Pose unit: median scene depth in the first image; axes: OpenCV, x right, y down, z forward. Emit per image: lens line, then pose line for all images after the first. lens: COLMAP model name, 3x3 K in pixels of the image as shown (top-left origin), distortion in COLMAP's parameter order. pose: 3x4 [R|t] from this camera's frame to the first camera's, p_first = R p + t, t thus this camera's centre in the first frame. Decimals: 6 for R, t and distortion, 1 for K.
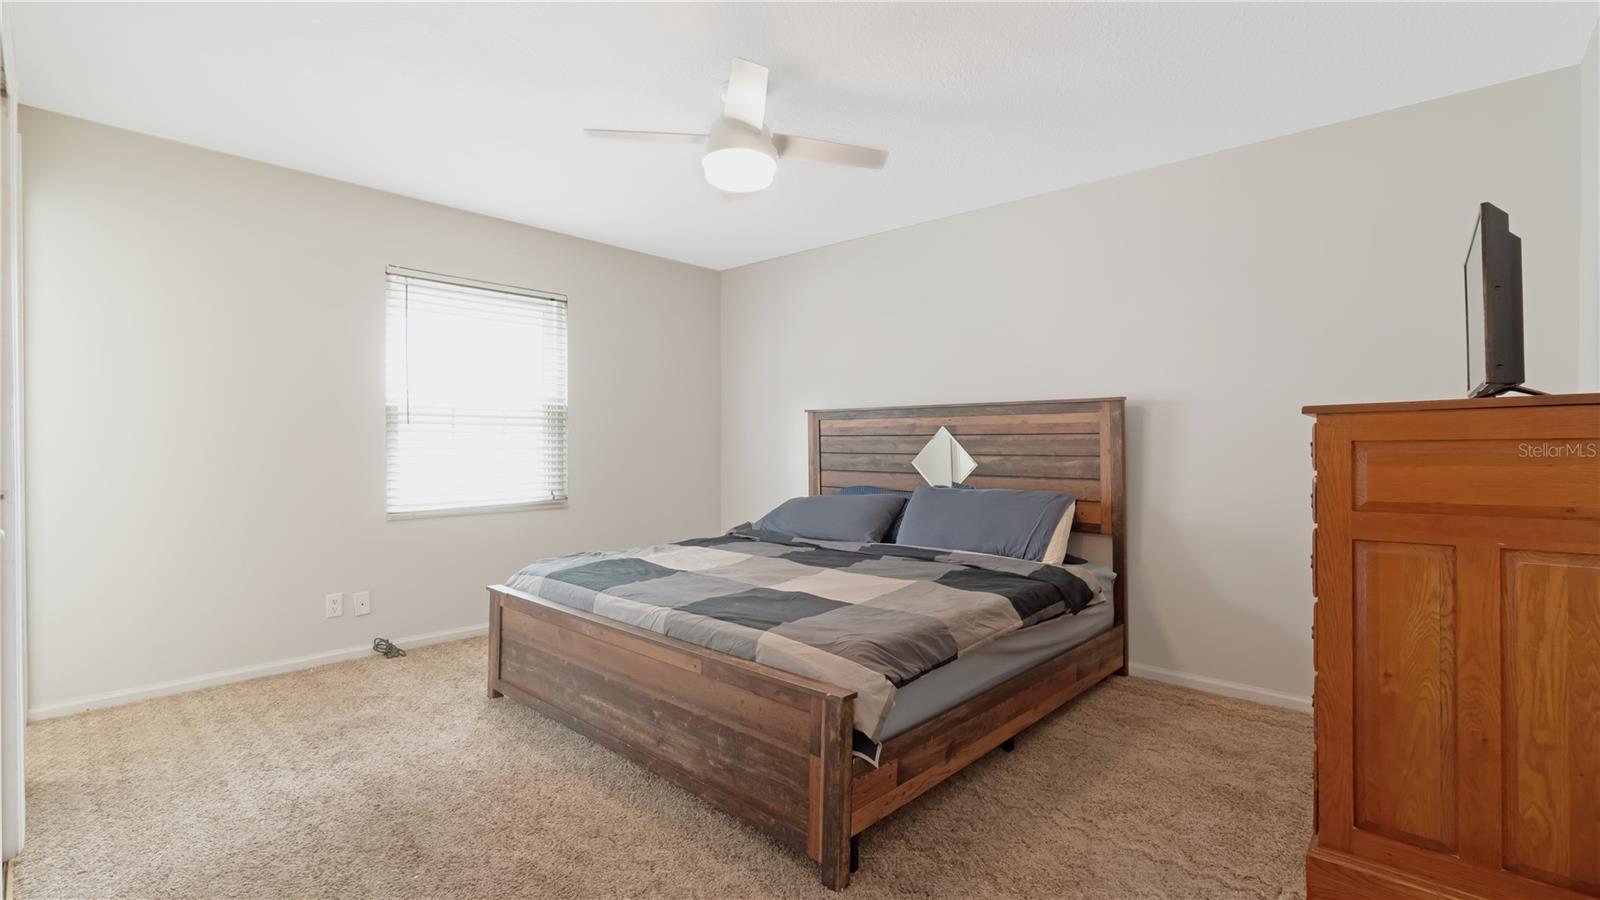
lens RADIAL K [[695.2, 0, 790.4], [0, 695.2, 445.4], [0, 0, 1]] dist [-0.000856, -0.000289]
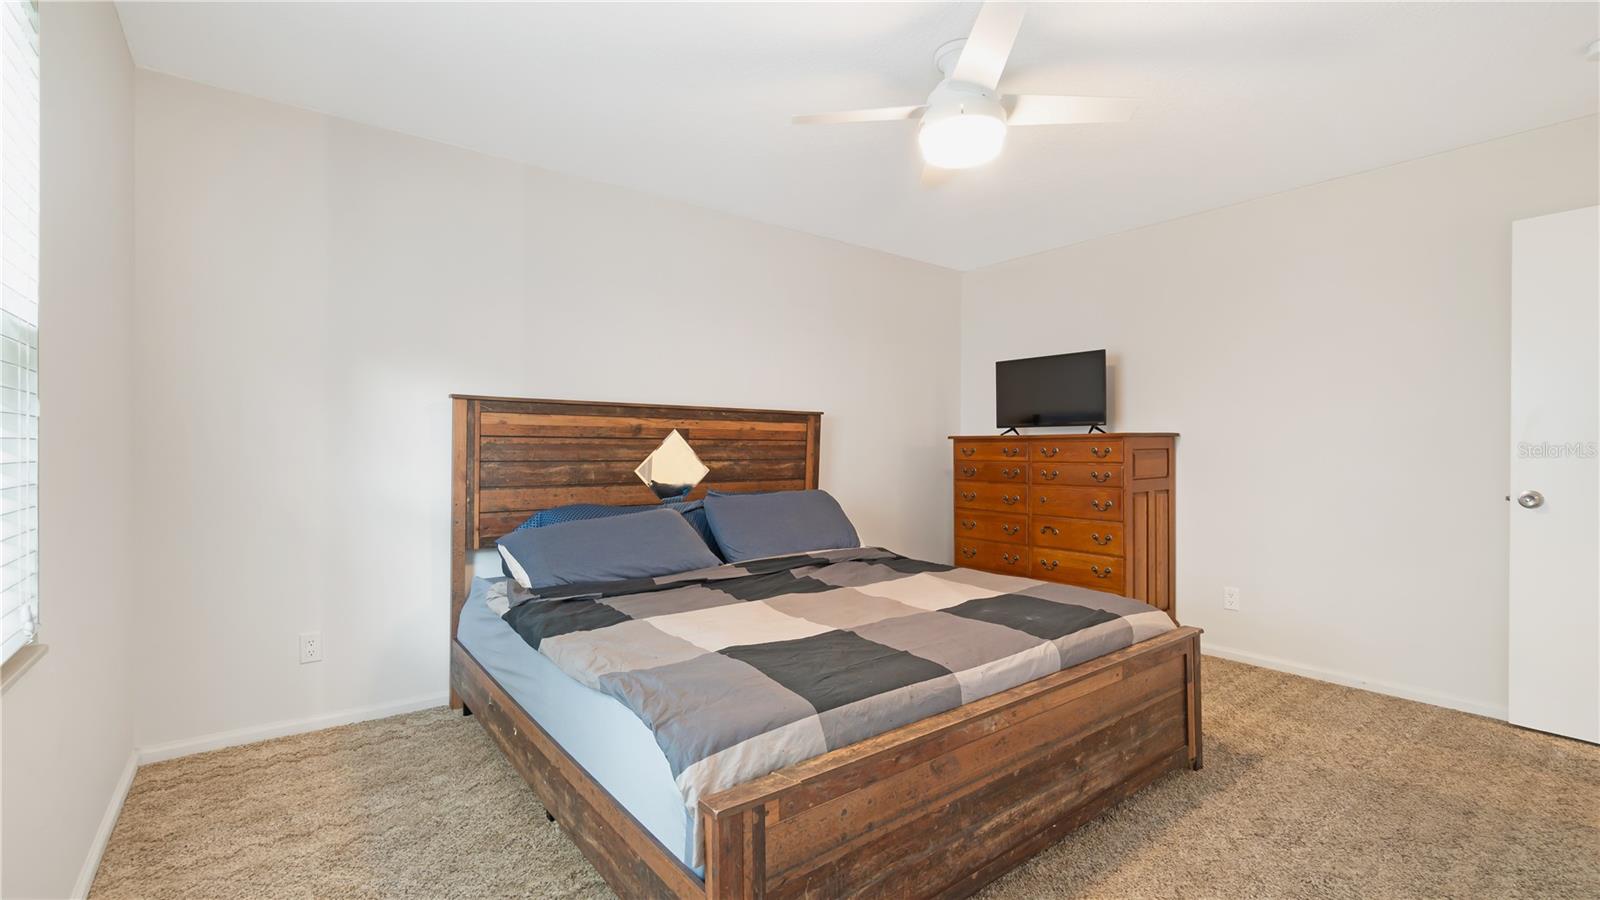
lens RADIAL K [[695.2, 0, 790.4], [0, 695.2, 445.4], [0, 0, 1]] dist [-0.000856, -0.000289]
pose [[0.164153, 0.003538, 0.986429, -0.659965], [0.000122, 0.999993, -0.003607, -0.003527], [-0.986435, 0.000713, 0.164151, 0.716760]]
